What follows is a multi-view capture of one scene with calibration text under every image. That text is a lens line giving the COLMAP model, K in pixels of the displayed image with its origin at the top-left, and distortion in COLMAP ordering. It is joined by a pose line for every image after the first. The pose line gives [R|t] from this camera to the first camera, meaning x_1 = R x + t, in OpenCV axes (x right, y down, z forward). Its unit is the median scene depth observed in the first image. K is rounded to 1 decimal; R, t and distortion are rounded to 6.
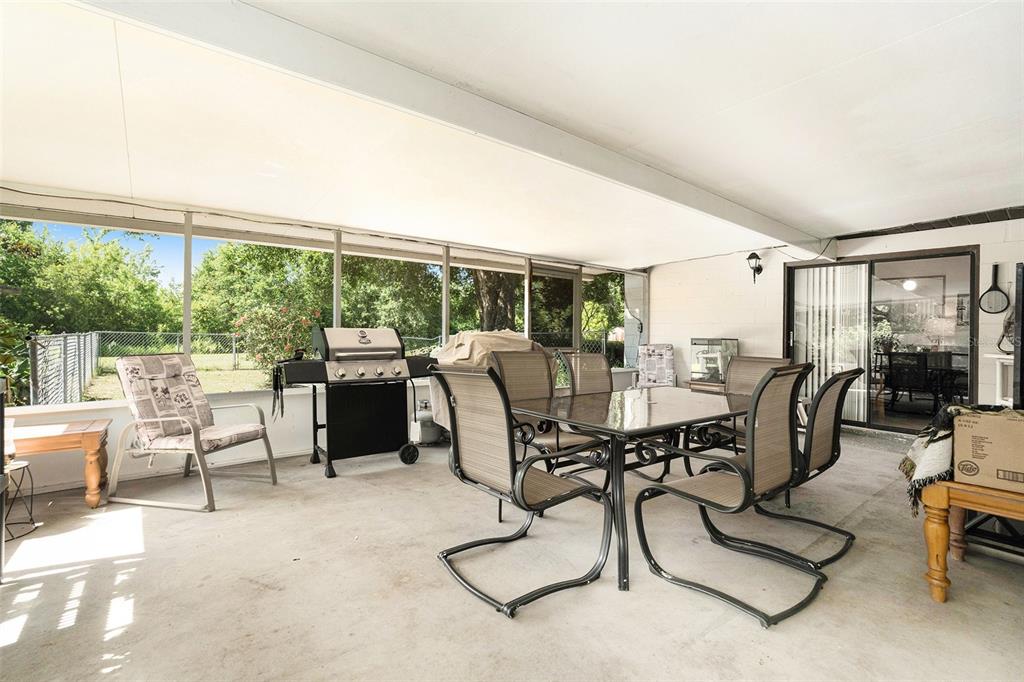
lens RADIAL K [[476.2, 0, 512.0], [0, 476.2, 341.0], [0, 0, 1]] dist [-0.043482, 0.000162]
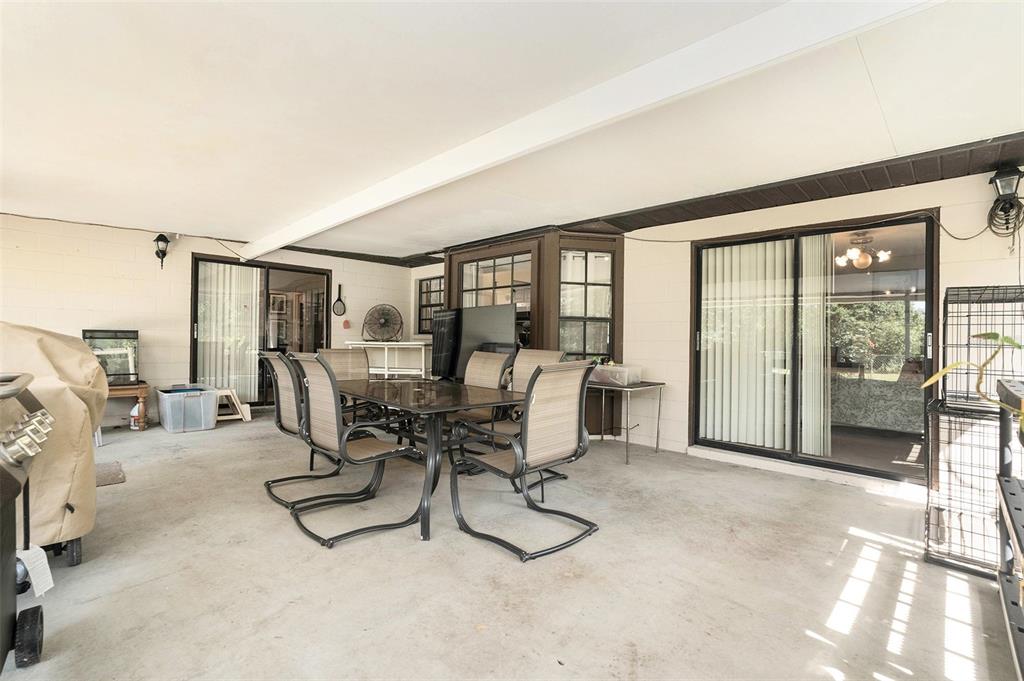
lens RADIAL K [[450.5, 0, 523.4], [0, 450.5, 337.7], [0, 0, 1]] dist [-0.040401, 0.021992]
pose [[-0.127523, -0.012996, 0.991750, -0.737338], [-0.011318, 0.999868, 0.011647, -0.016873], [-0.991771, -0.009740, -0.127653, 0.762857]]
